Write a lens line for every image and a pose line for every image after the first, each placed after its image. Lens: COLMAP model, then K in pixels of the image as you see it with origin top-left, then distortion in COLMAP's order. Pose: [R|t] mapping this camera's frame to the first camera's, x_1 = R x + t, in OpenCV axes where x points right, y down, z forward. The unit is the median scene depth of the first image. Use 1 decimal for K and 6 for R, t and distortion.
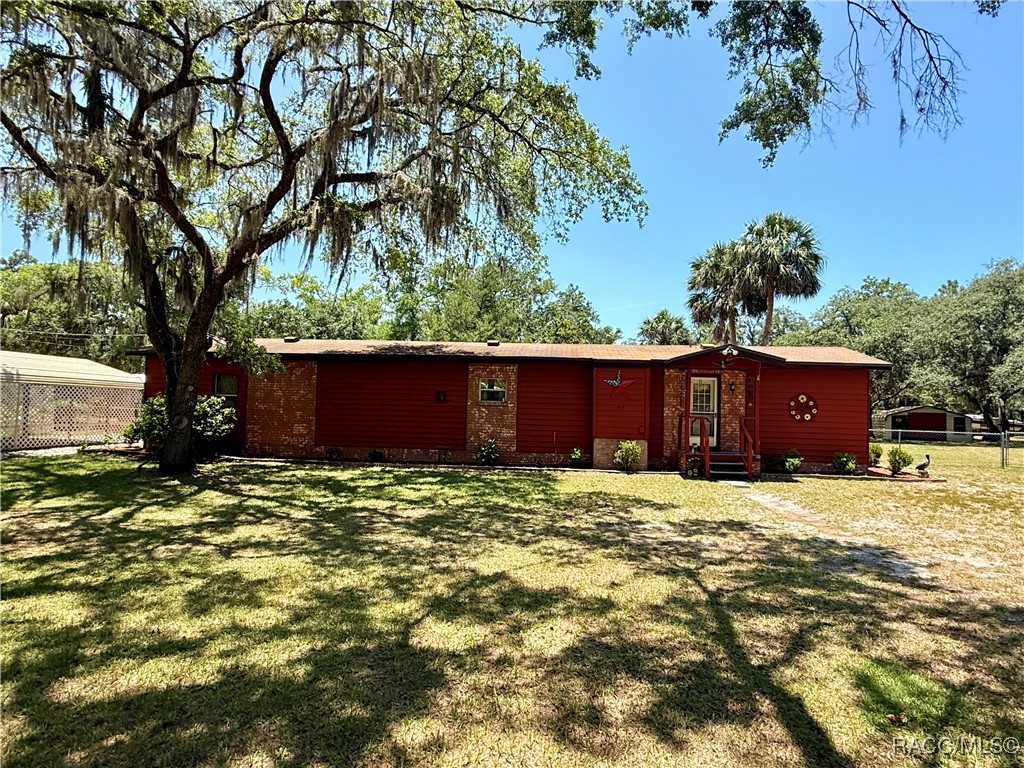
lens RADIAL K [[562.8, 0, 512.0], [0, 562.8, 384.0], [0, 0, 1]] dist [0.000446, 0.000060]
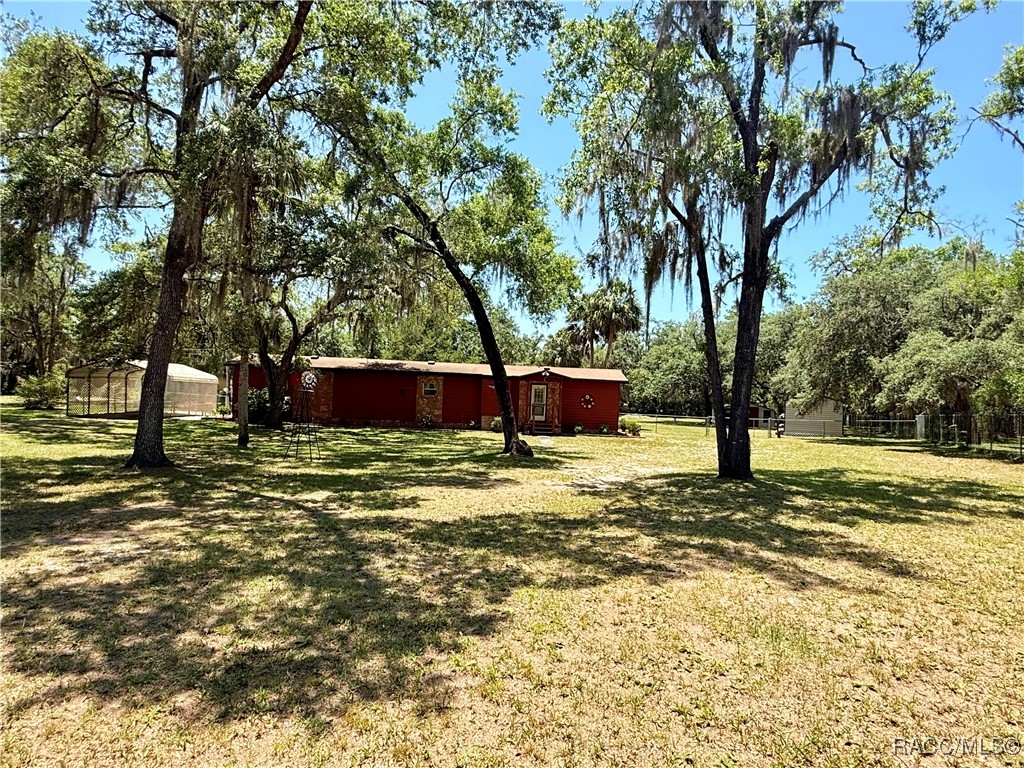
lens RADIAL K [[562.8, 0, 512.0], [0, 562.8, 384.0], [0, 0, 1]] dist [0.000446, 0.000060]
pose [[0.995623, 0.019424, 0.091414, 0.068542], [-0.021136, 0.999618, 0.017803, -0.048198], [-0.091034, -0.019658, 0.995654, -0.925942]]
